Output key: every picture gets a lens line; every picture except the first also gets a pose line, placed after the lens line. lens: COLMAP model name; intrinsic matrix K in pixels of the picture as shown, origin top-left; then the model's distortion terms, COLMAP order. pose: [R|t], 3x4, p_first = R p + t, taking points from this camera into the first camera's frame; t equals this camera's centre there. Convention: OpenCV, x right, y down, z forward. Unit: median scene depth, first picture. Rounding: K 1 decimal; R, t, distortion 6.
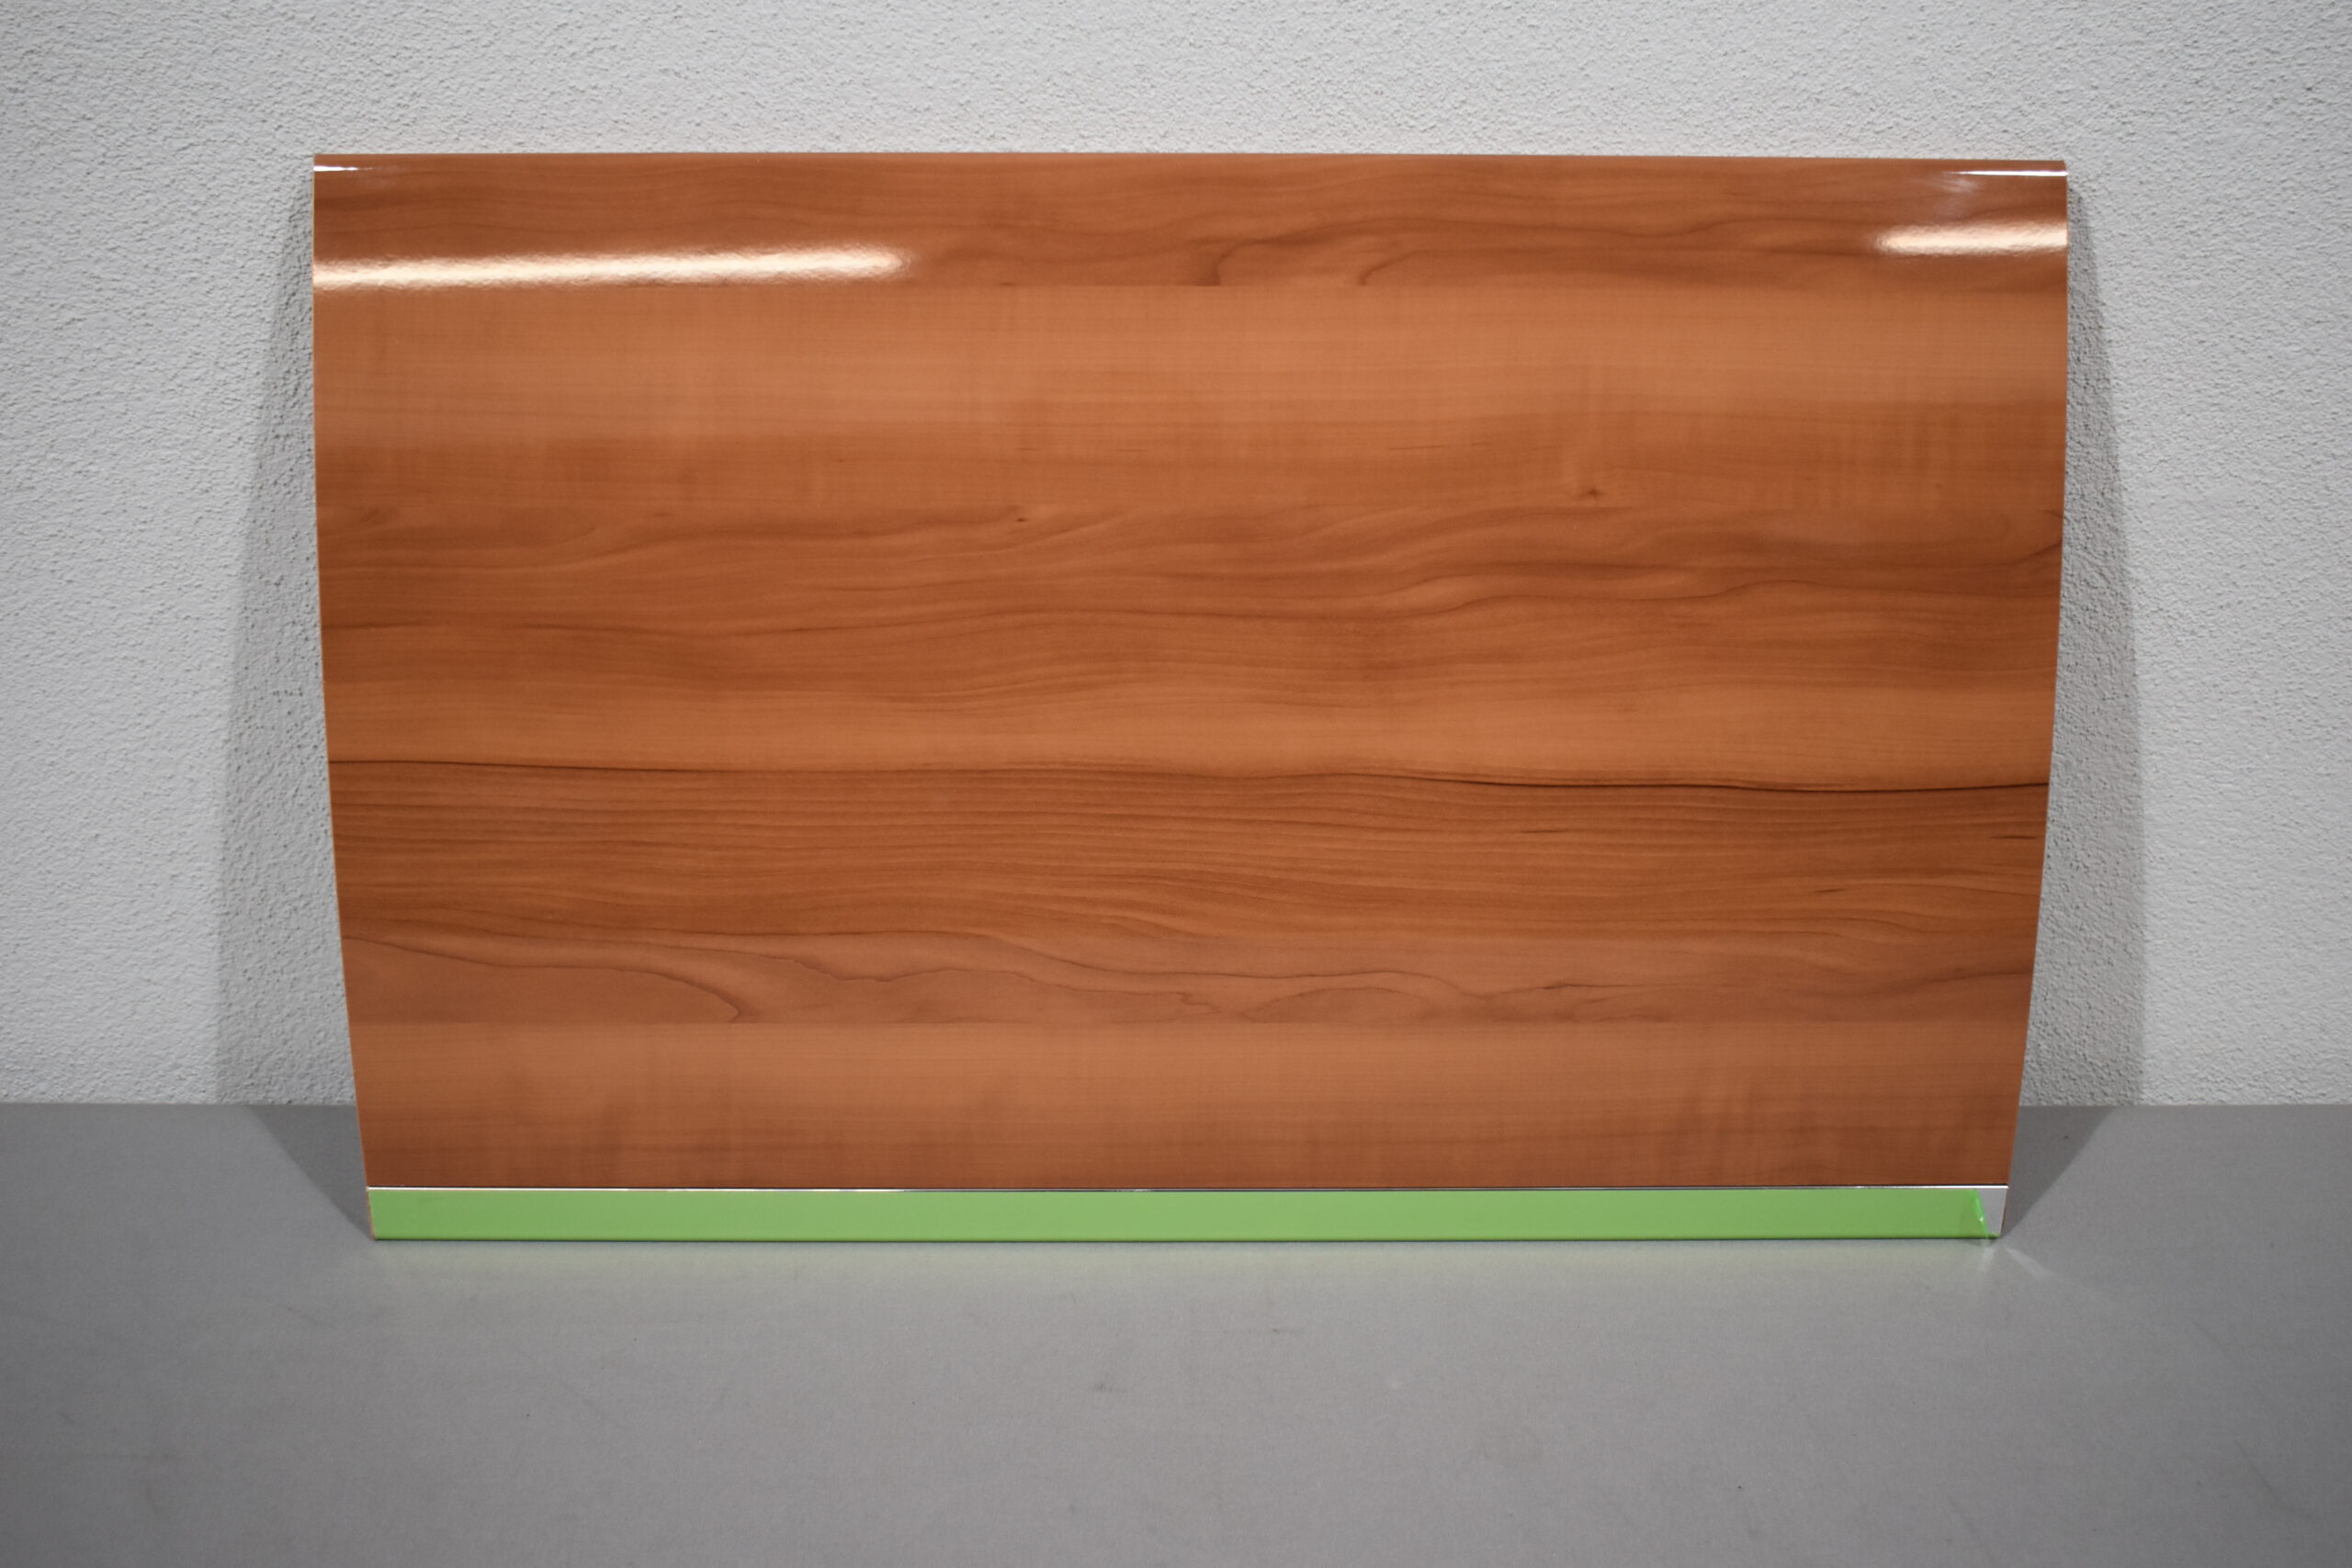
lens RADIAL K [[2719.5, 0, 1182.9], [0, 2719.5, 777.3], [0, 0, 1]] dist [-0.051389, 0.000000]
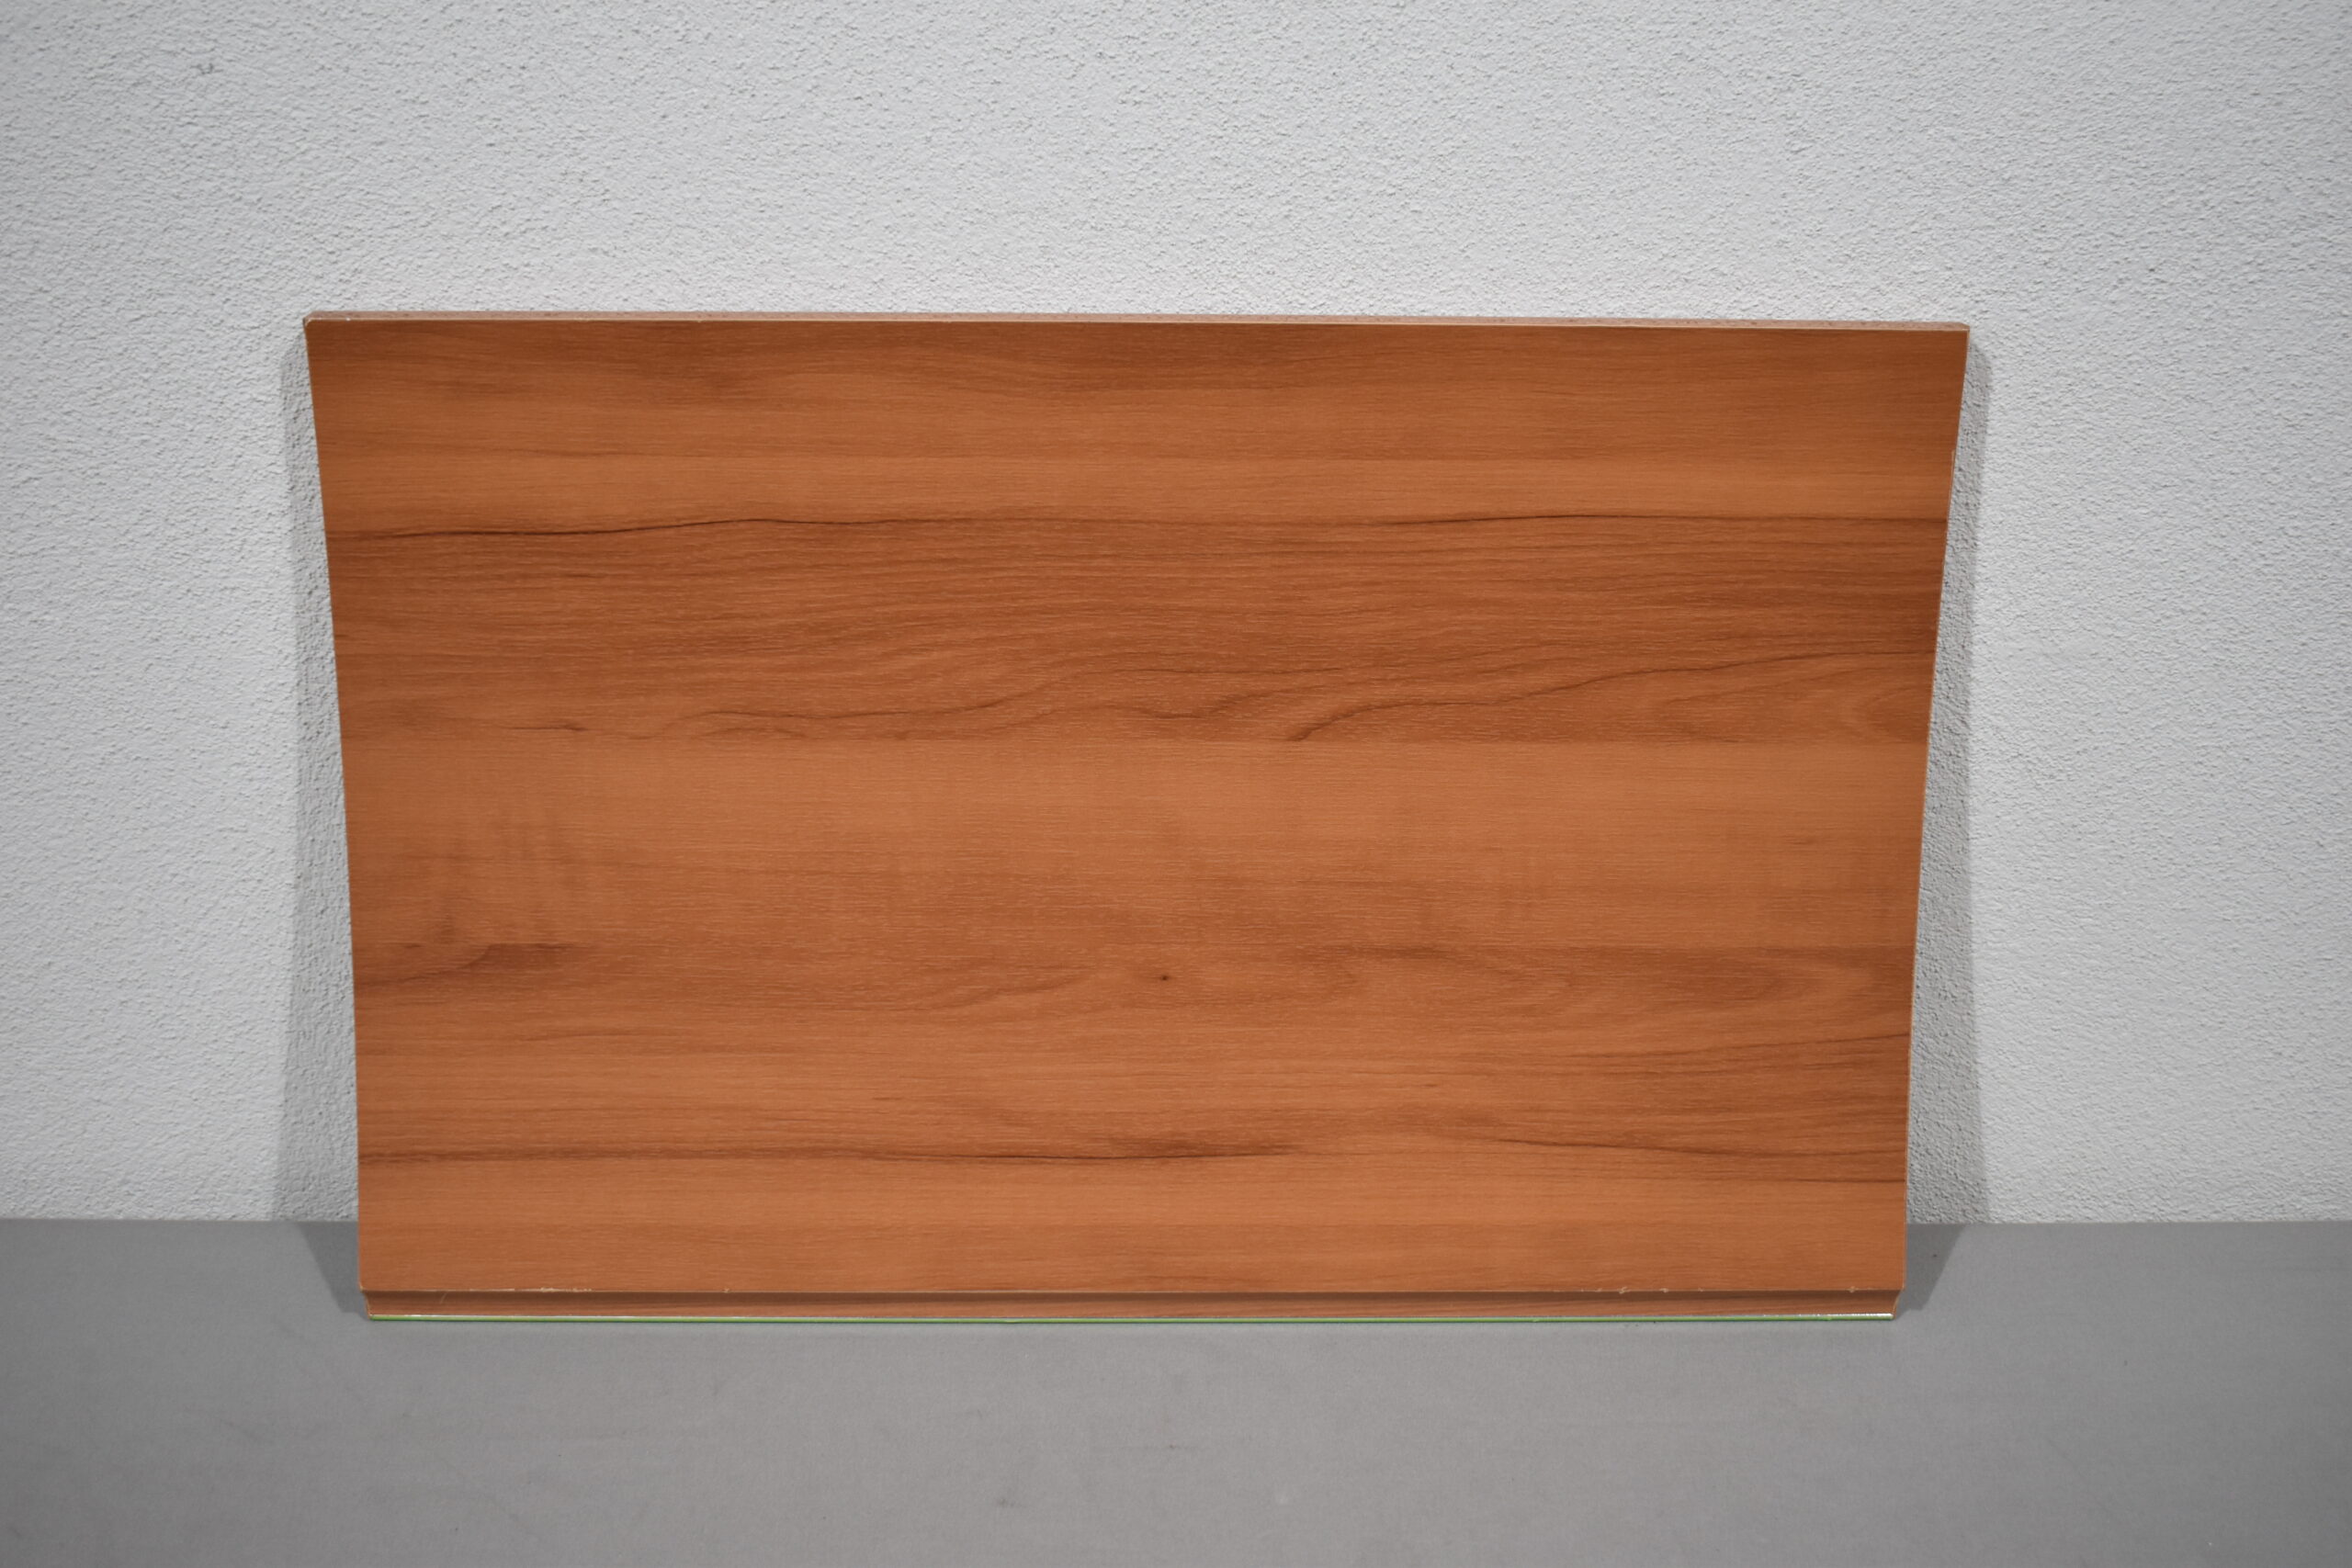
lens RADIAL K [[2719.5, 0, 1173.5], [0, 2719.5, 787.2], [0, 0, 1]] dist [-0.051389, 0.000000]
pose [[0.999947, 0.002490, 0.010009, 0.024044], [-0.002322, 0.999857, -0.016738, -0.033924], [-0.010050, 0.016714, 0.999810, -0.053289]]
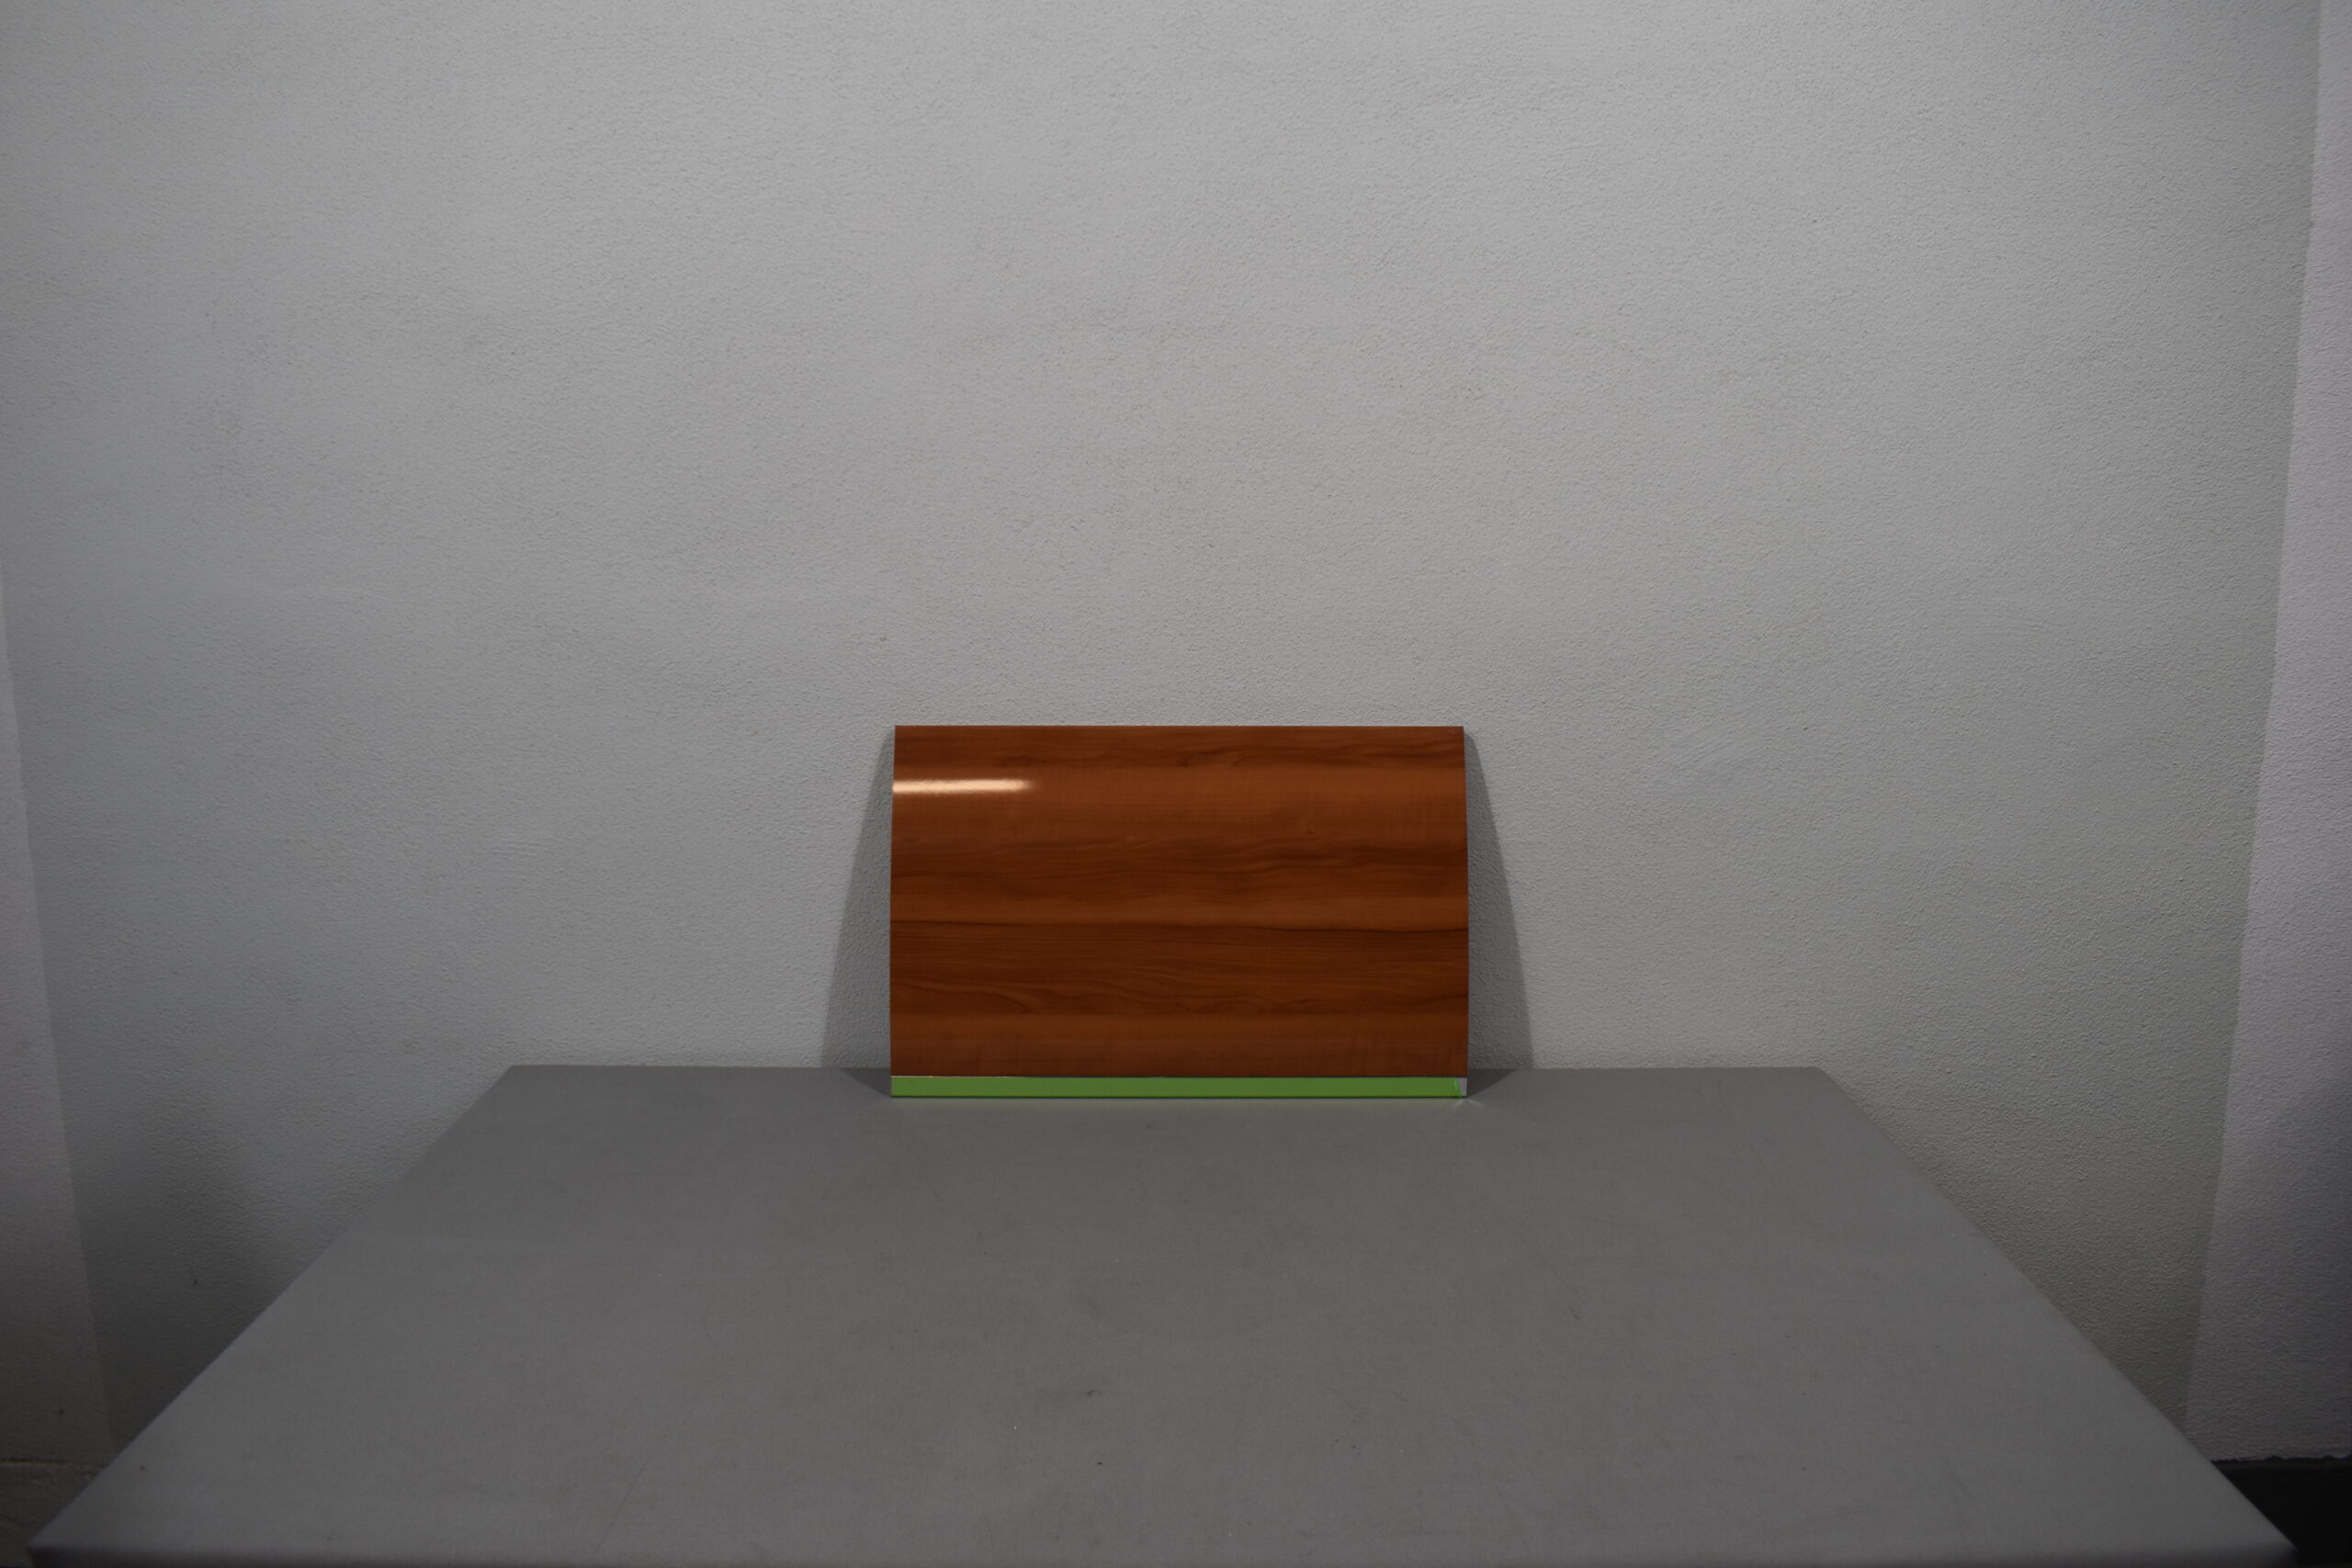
lens RADIAL K [[1873.8, 0, 1179.5], [0, 1873.8, 784.3], [0, 0, 1]] dist [0.000031, 0.000007]
pose [[0.999929, -0.001940, -0.011794, 0.028644], [-0.001107, 0.967461, -0.253017, 0.370313], [0.011902, 0.253012, 0.967390, -1.036133]]
